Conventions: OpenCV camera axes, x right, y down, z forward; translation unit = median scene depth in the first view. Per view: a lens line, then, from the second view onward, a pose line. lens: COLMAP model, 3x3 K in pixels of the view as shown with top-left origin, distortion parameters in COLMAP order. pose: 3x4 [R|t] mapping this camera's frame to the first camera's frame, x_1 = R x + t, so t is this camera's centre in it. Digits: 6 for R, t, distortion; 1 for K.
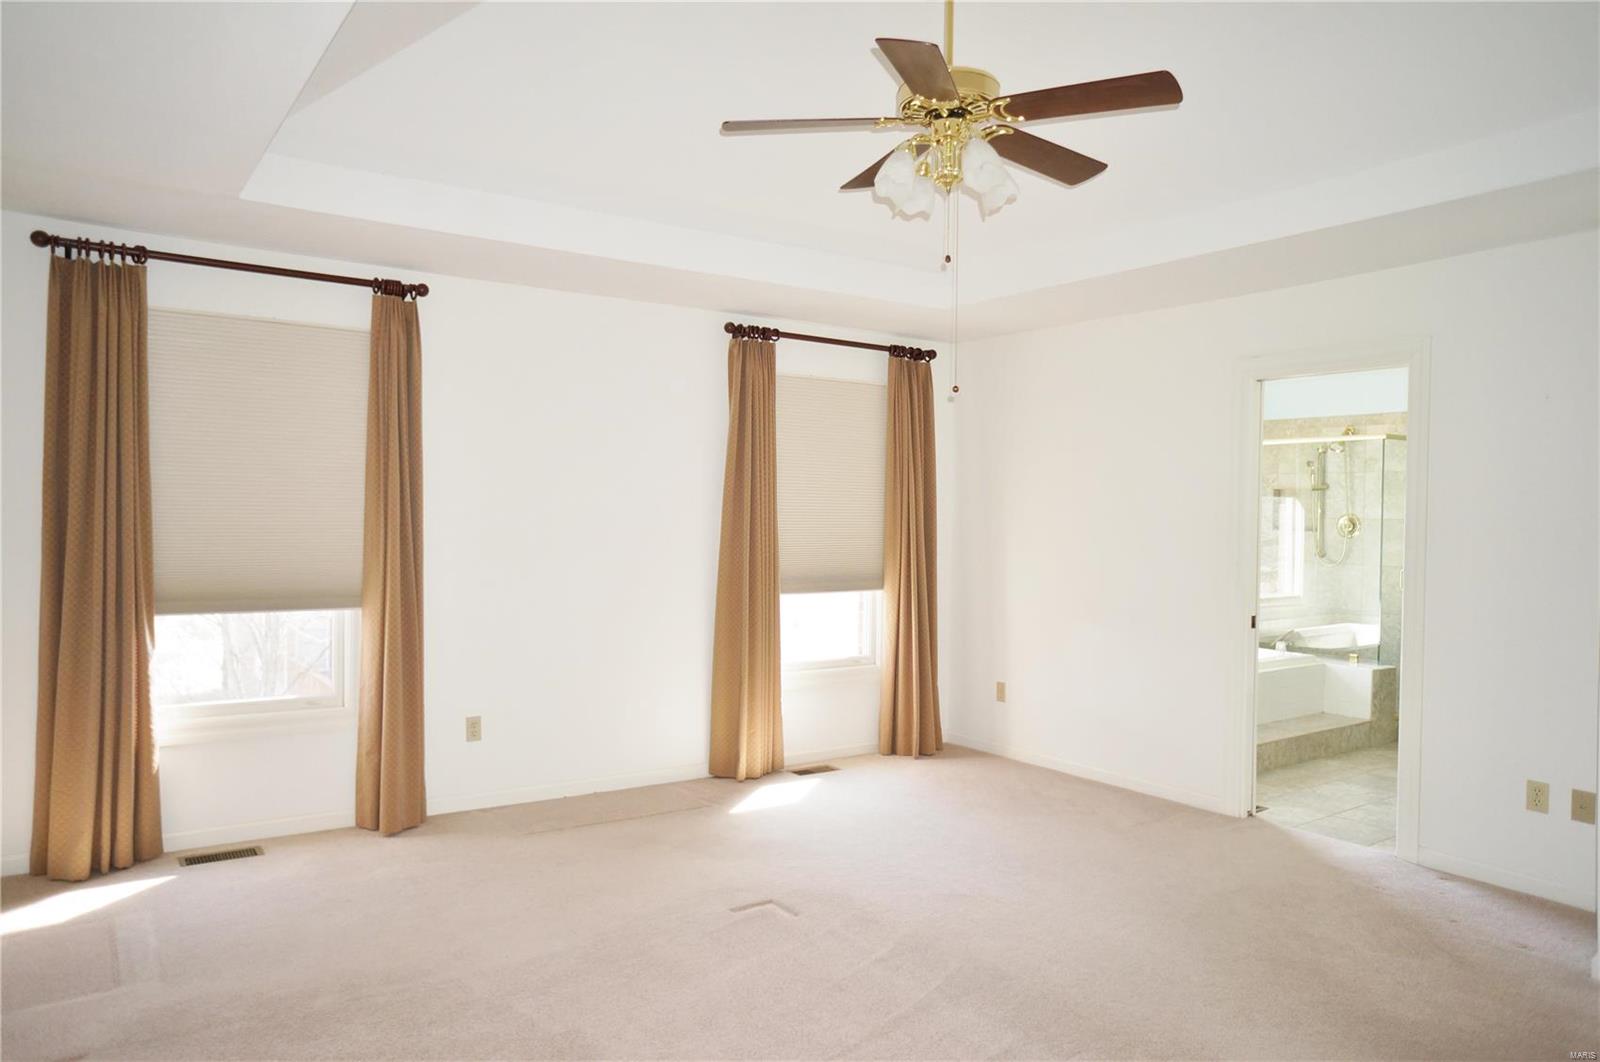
lens RADIAL K [[1092.0, 0, 795.1], [0, 1092.0, 533.4], [0, 0, 1]] dist [-0.063981, 0.097264]
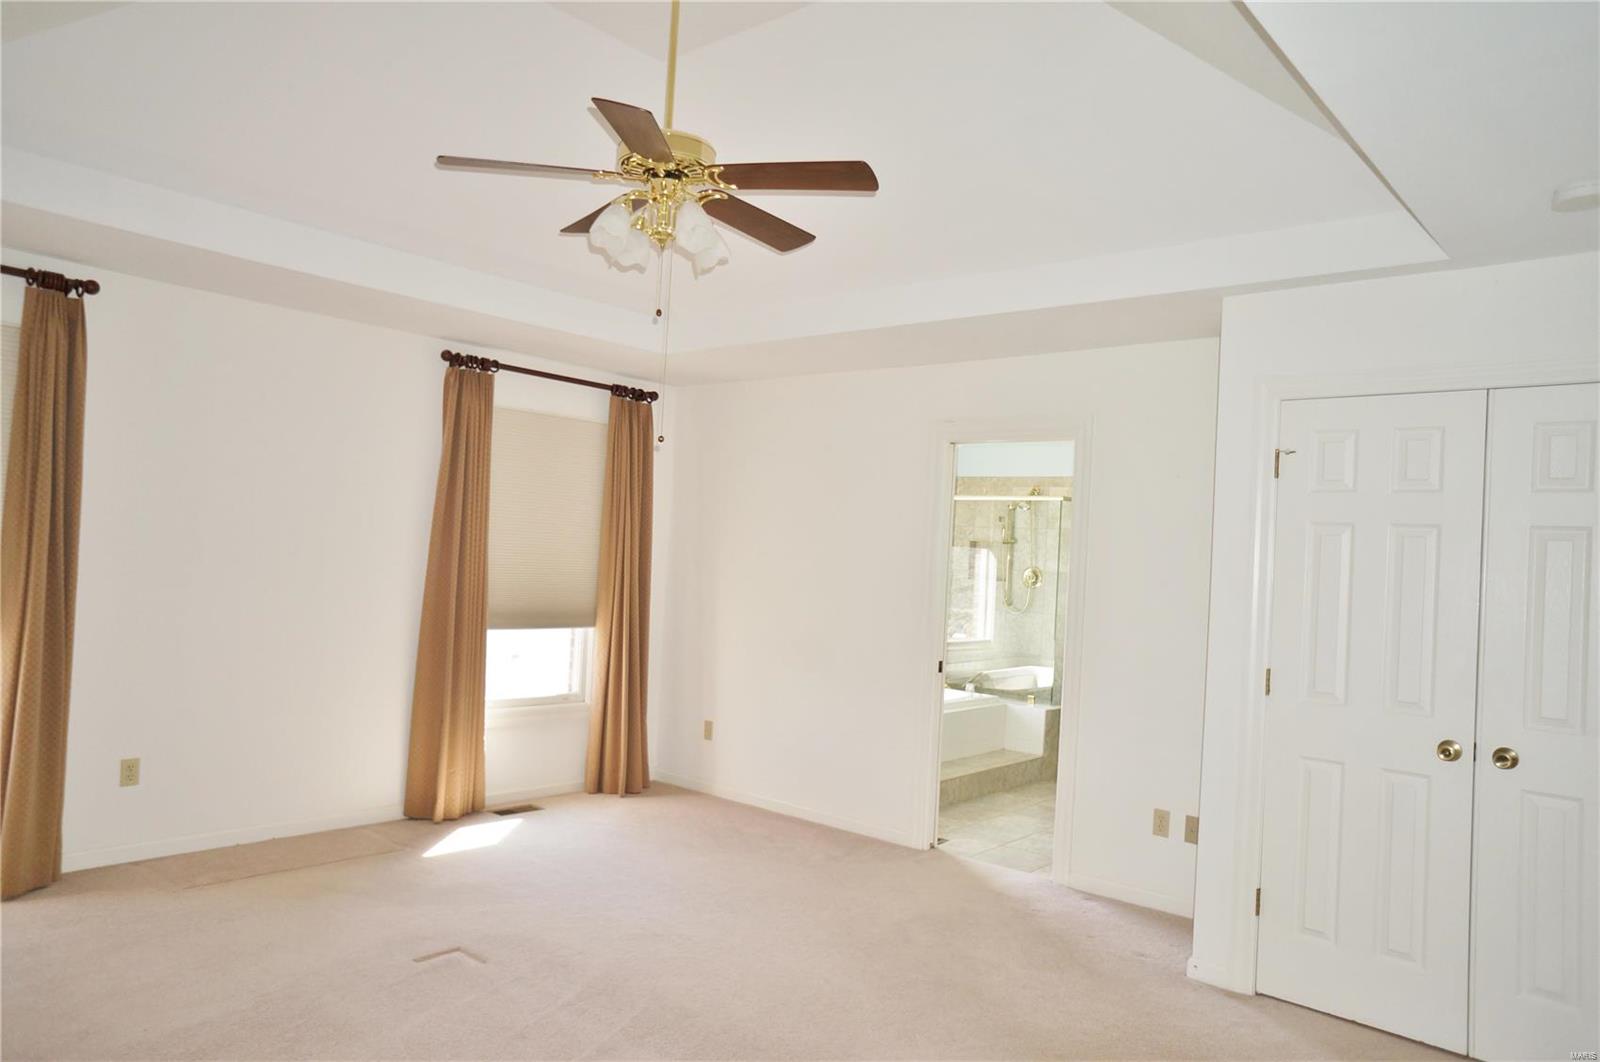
lens RADIAL K [[1092.0, 0, 792.9], [0, 1092.0, 534.0], [0, 0, 1]] dist [-0.063981, 0.097264]
pose [[0.969384, 0.042305, 0.241878, 0.014385], [-0.035155, 0.998810, -0.033802, -0.007996], [-0.243020, 0.024264, 0.969718, -0.016644]]
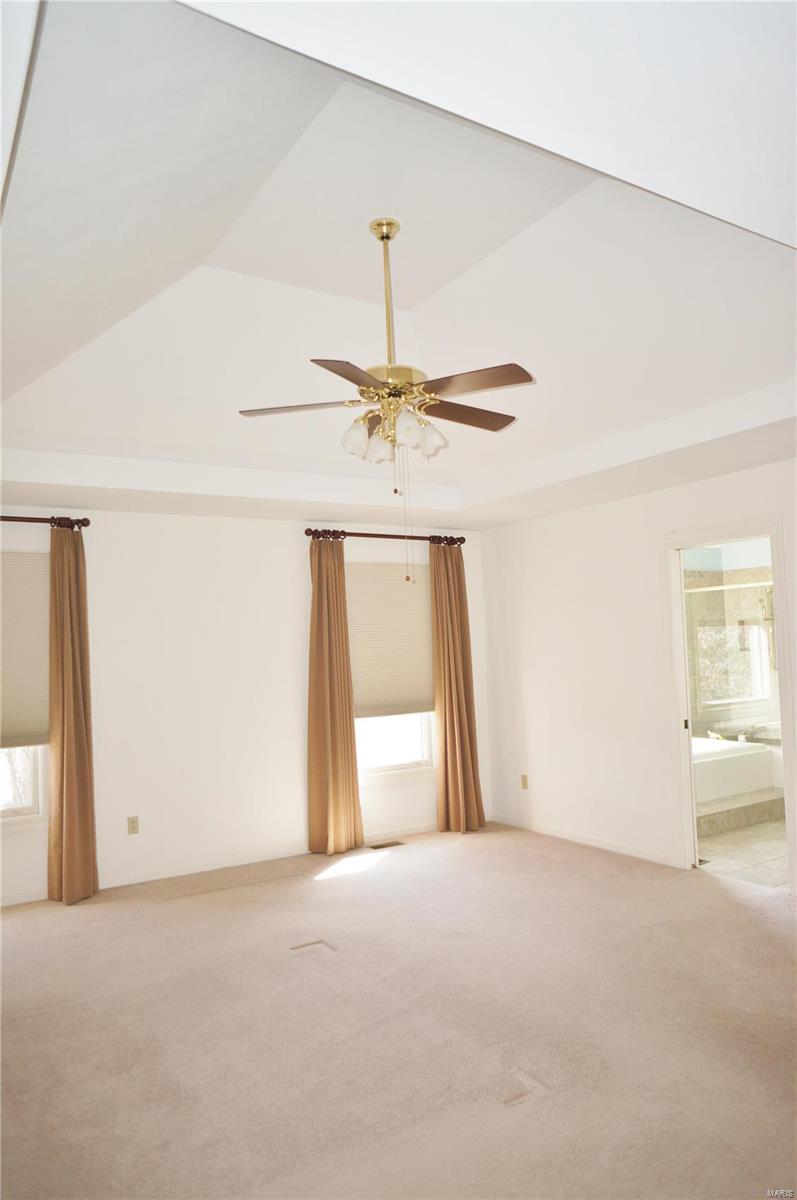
lens RADIAL K [[819.0, 0, 396.0], [0, 819.0, 611.2], [0, 0, 1]] dist [-0.063981, 0.097264]
pose [[0.997165, -0.053805, -0.052596, 0.119343], [0.050286, 0.996546, -0.066090, -0.011356], [0.055970, 0.063258, 0.996427, -0.057450]]
